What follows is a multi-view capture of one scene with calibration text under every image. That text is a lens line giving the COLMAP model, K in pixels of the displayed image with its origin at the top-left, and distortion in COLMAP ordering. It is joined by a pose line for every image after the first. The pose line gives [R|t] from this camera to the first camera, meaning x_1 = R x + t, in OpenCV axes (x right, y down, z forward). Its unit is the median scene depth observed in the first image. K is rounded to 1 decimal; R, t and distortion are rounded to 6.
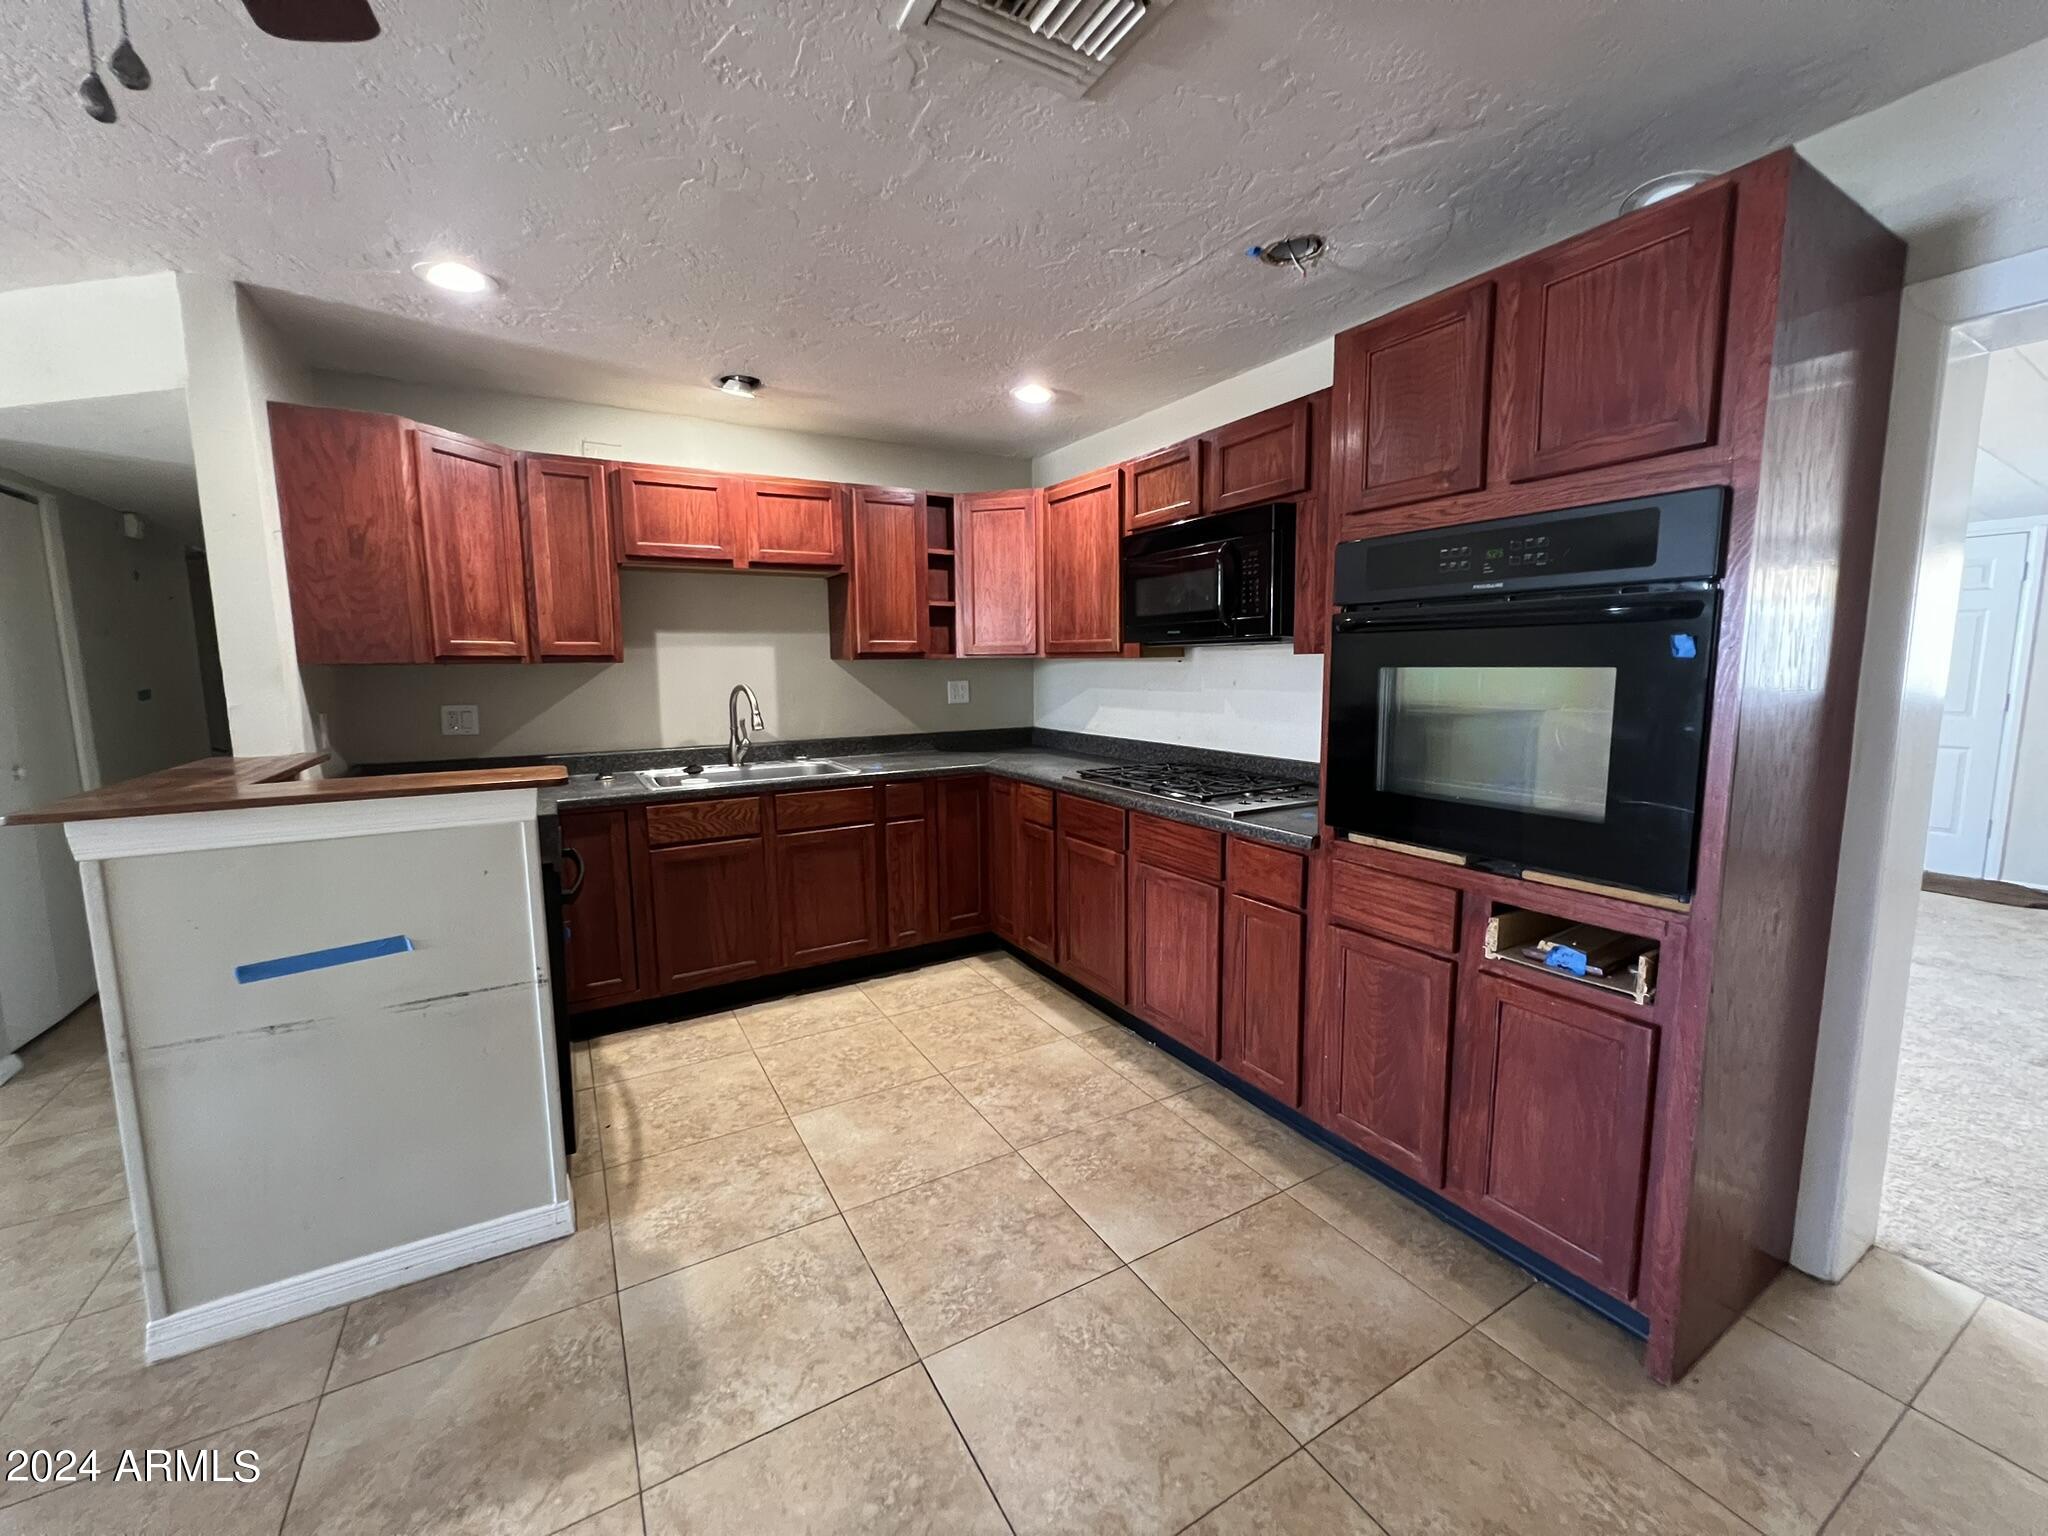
lens RADIAL K [[819.9, 0, 1019.1], [0, 819.9, 763.4], [0, 0, 1]] dist [-0.002206, 0.000710]
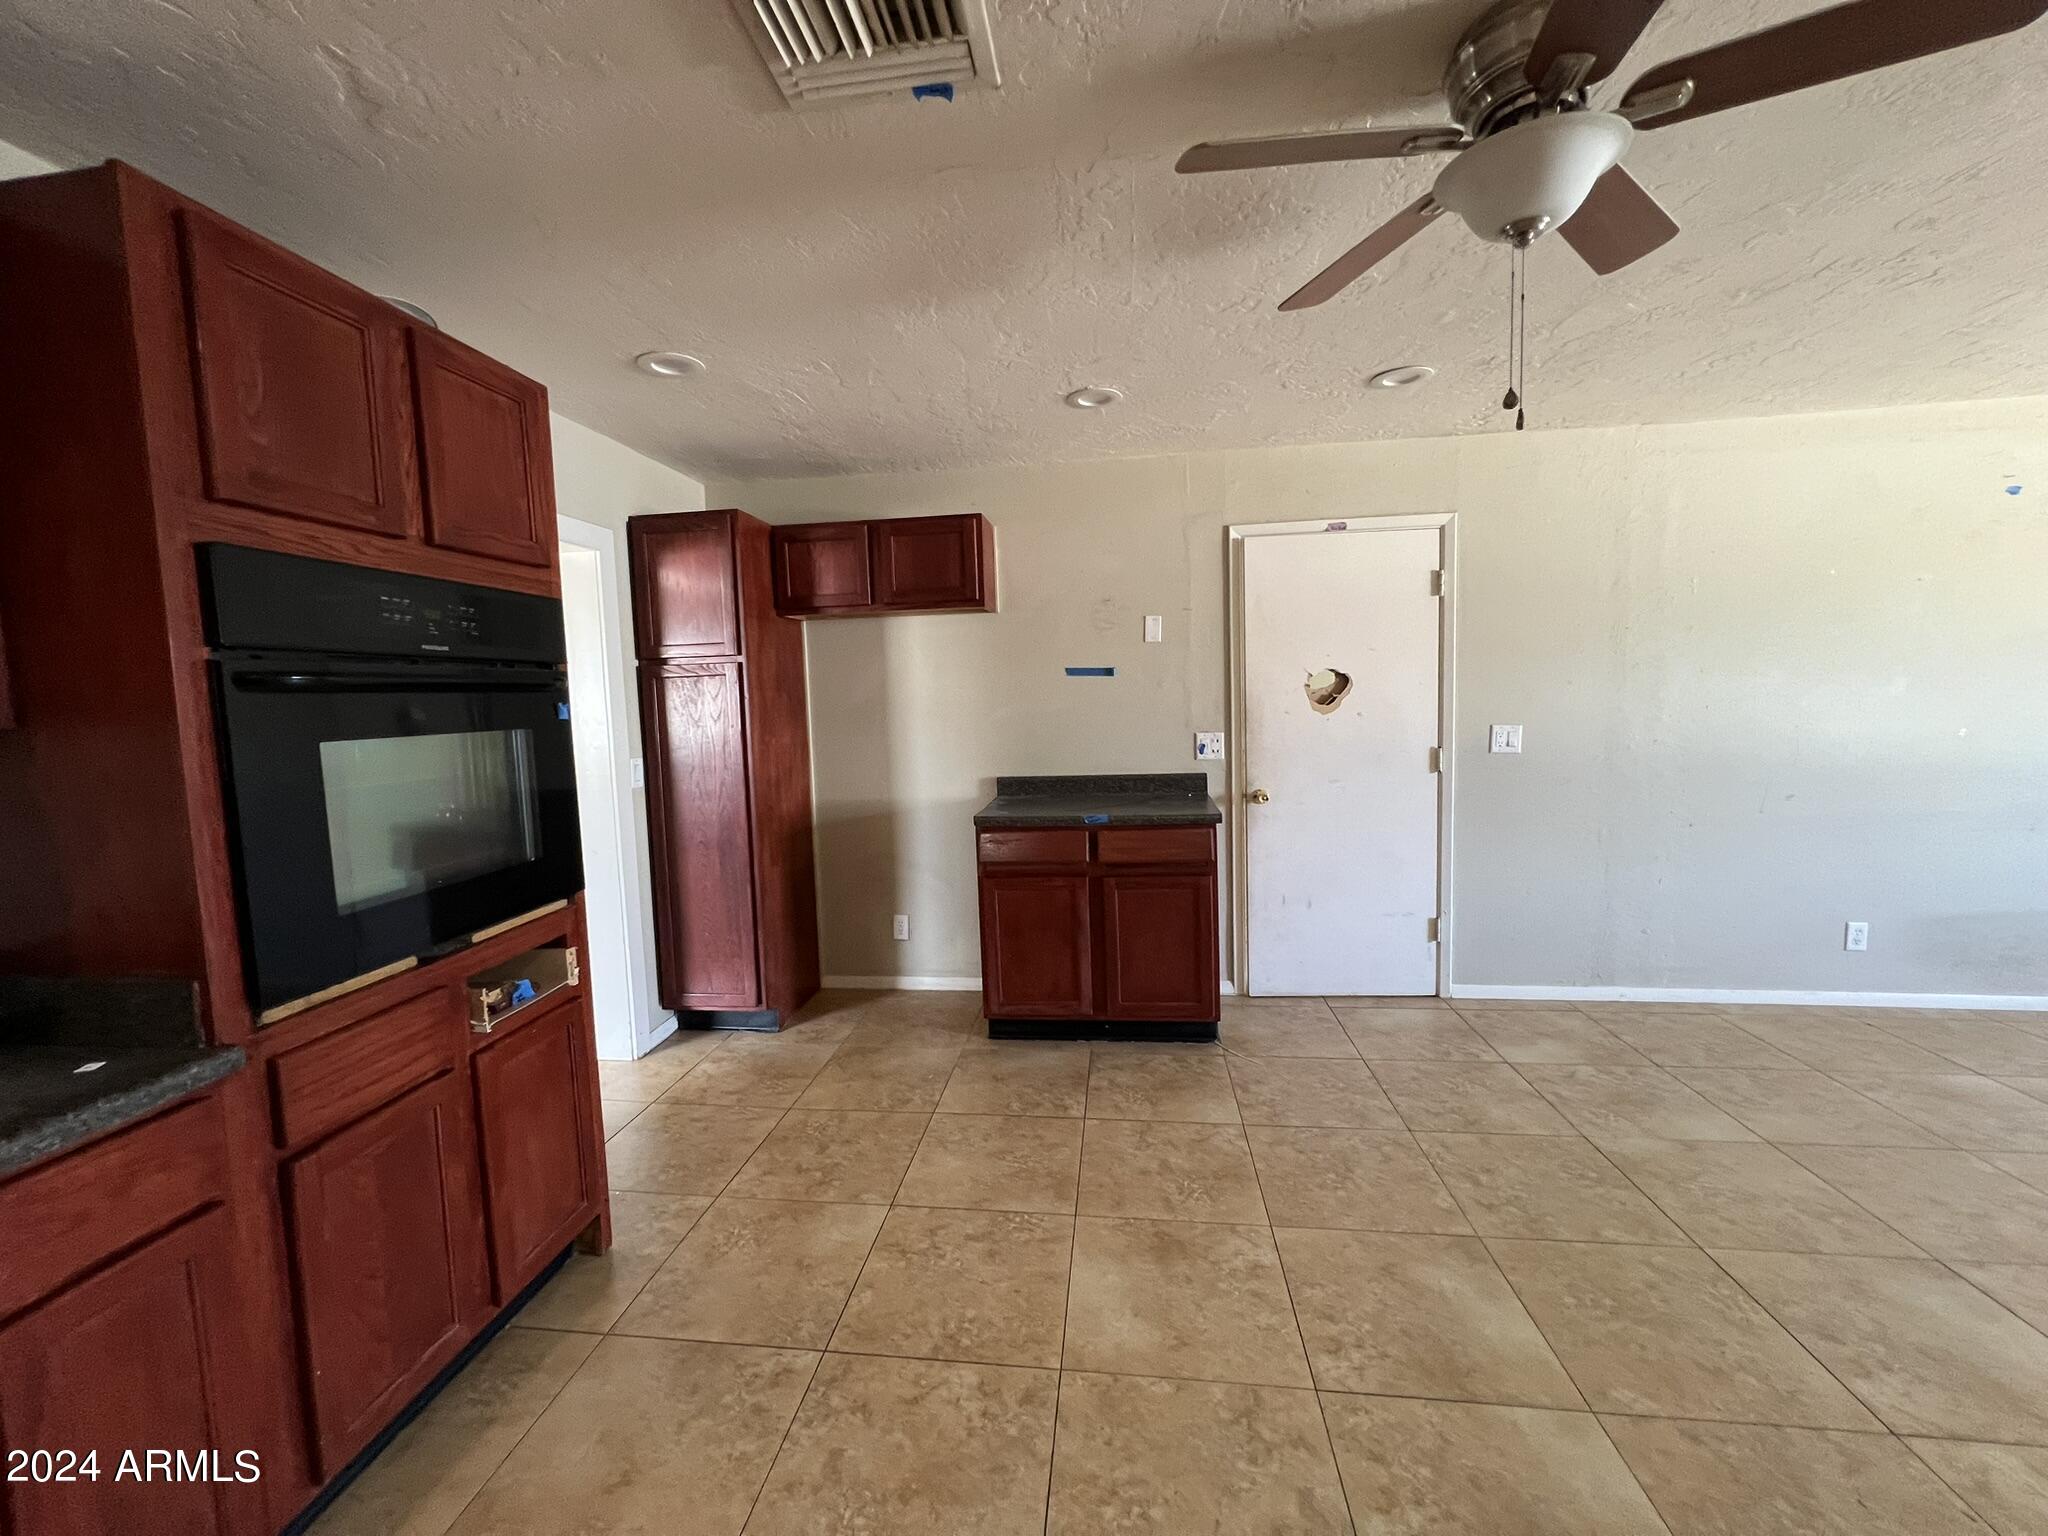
lens RADIAL K [[819.9, 0, 1019.1], [0, 819.9, 763.4], [0, 0, 1]] dist [-0.002206, 0.000710]
pose [[-0.795339, -0.013778, 0.606008, -0.523287], [0.116247, 0.977718, 0.174795, -0.173815], [-0.594913, 0.209468, -0.776016, 1.357321]]
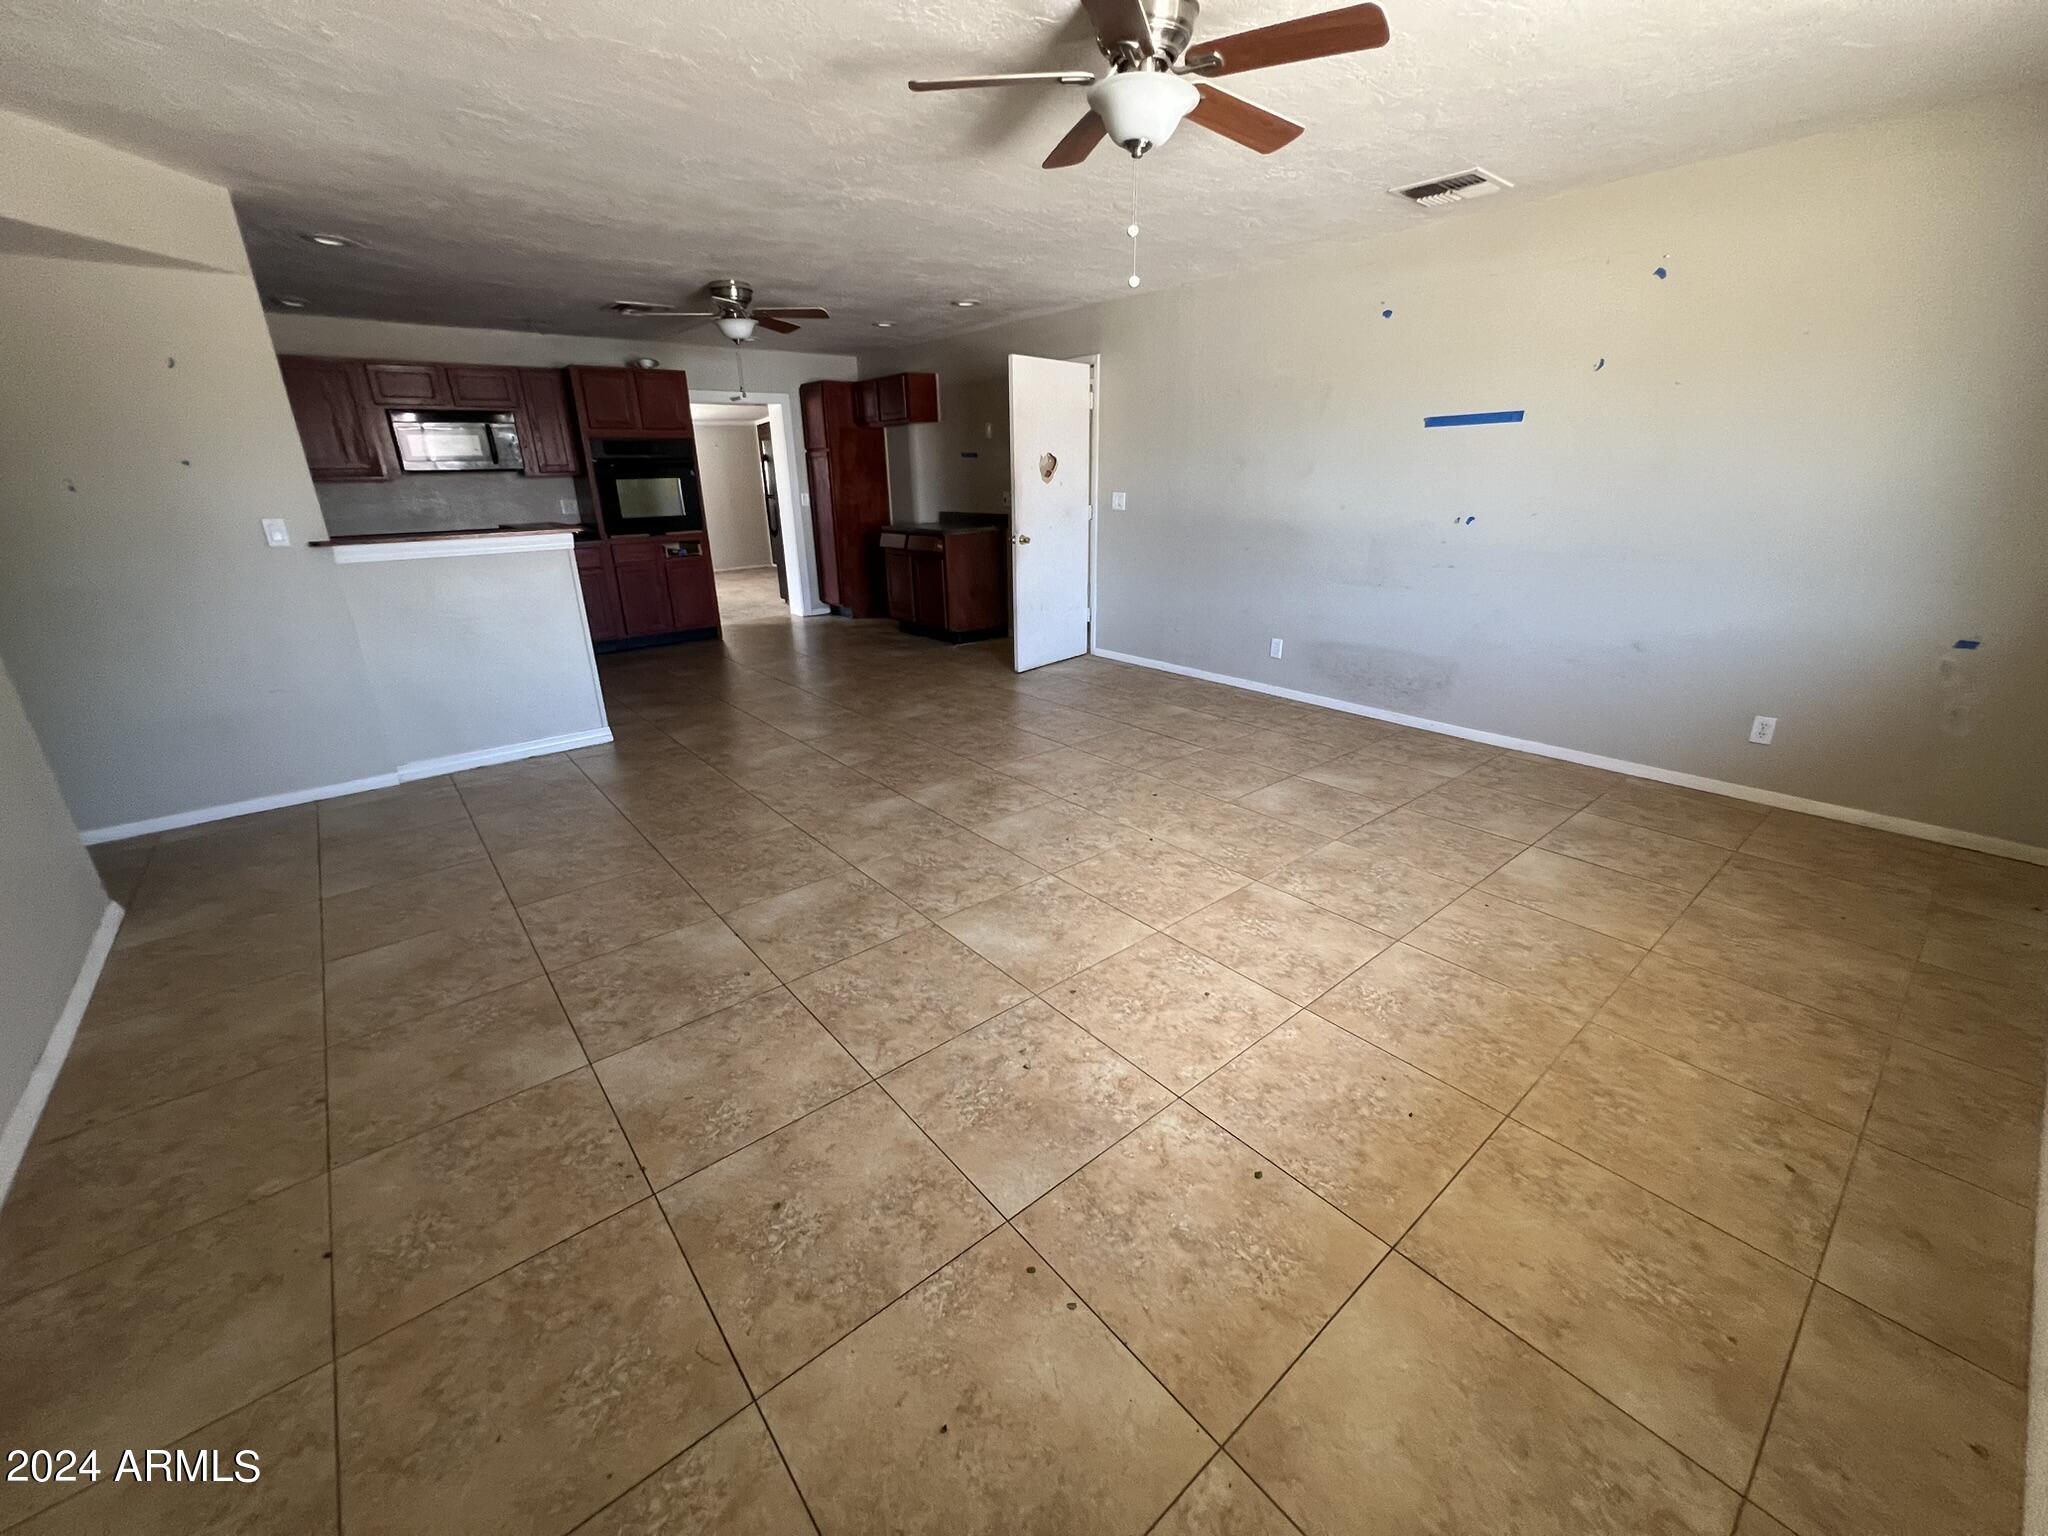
lens RADIAL K [[819.9, 0, 1019.1], [0, 819.9, 763.4], [0, 0, 1]] dist [-0.002206, 0.000710]
pose [[-0.167611, -0.315857, 0.933885, -3.726006], [0.143620, 0.929357, 0.340102, 0.066162], [-0.975336, 0.191130, -0.110407, -0.004585]]
